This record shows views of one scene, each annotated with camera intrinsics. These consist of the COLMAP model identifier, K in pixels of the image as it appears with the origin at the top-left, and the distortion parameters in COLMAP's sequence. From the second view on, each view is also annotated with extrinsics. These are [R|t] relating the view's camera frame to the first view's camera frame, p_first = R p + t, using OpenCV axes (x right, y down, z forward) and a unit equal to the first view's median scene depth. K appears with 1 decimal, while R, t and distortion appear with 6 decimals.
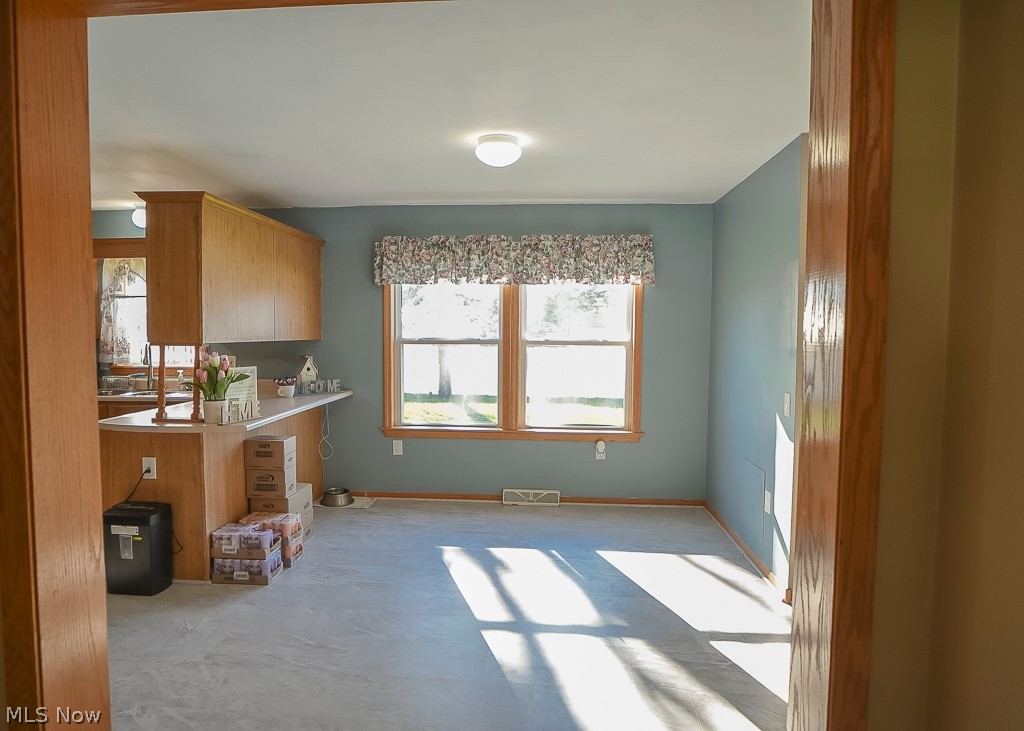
lens RADIAL K [[628.9, 0, 508.8], [0, 628.9, 365.2], [0, 0, 1]] dist [-0.025000, 0.003447]
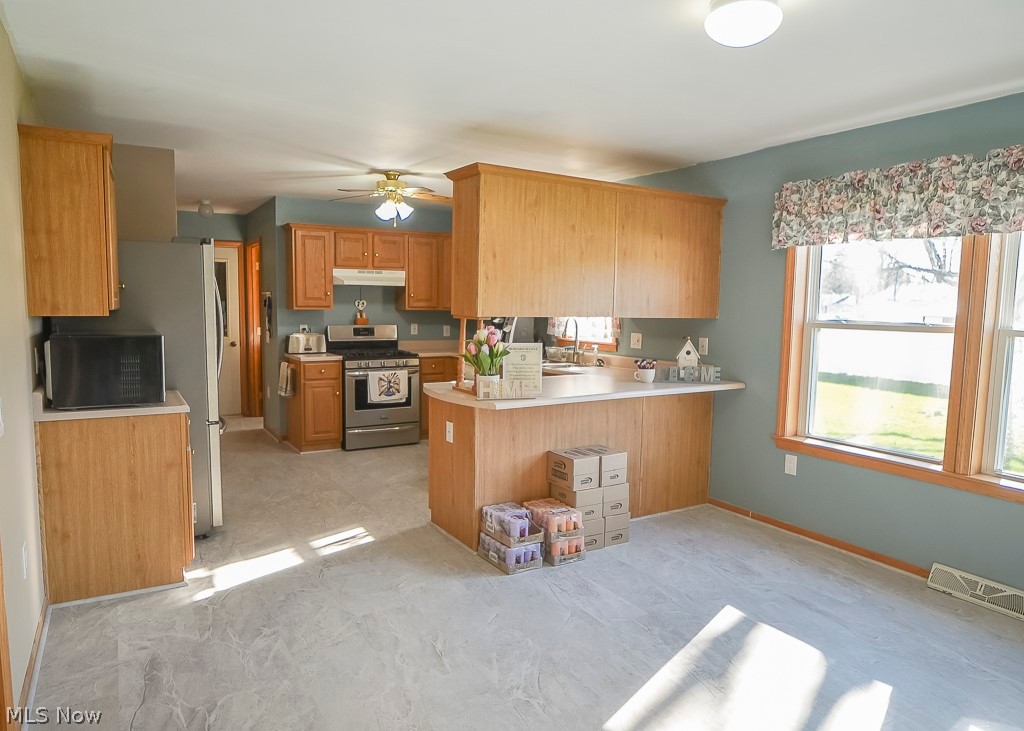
lens RADIAL K [[652.5, 0, 505.3], [0, 652.5, 367.5], [0, 0, 1]] dist [-0.037078, 0.013532]
pose [[0.584347, 0.084683, -0.807073, 0.253630], [-0.058023, 0.996355, 0.062533, -0.014724], [0.809427, 0.010288, 0.587130, 0.279692]]
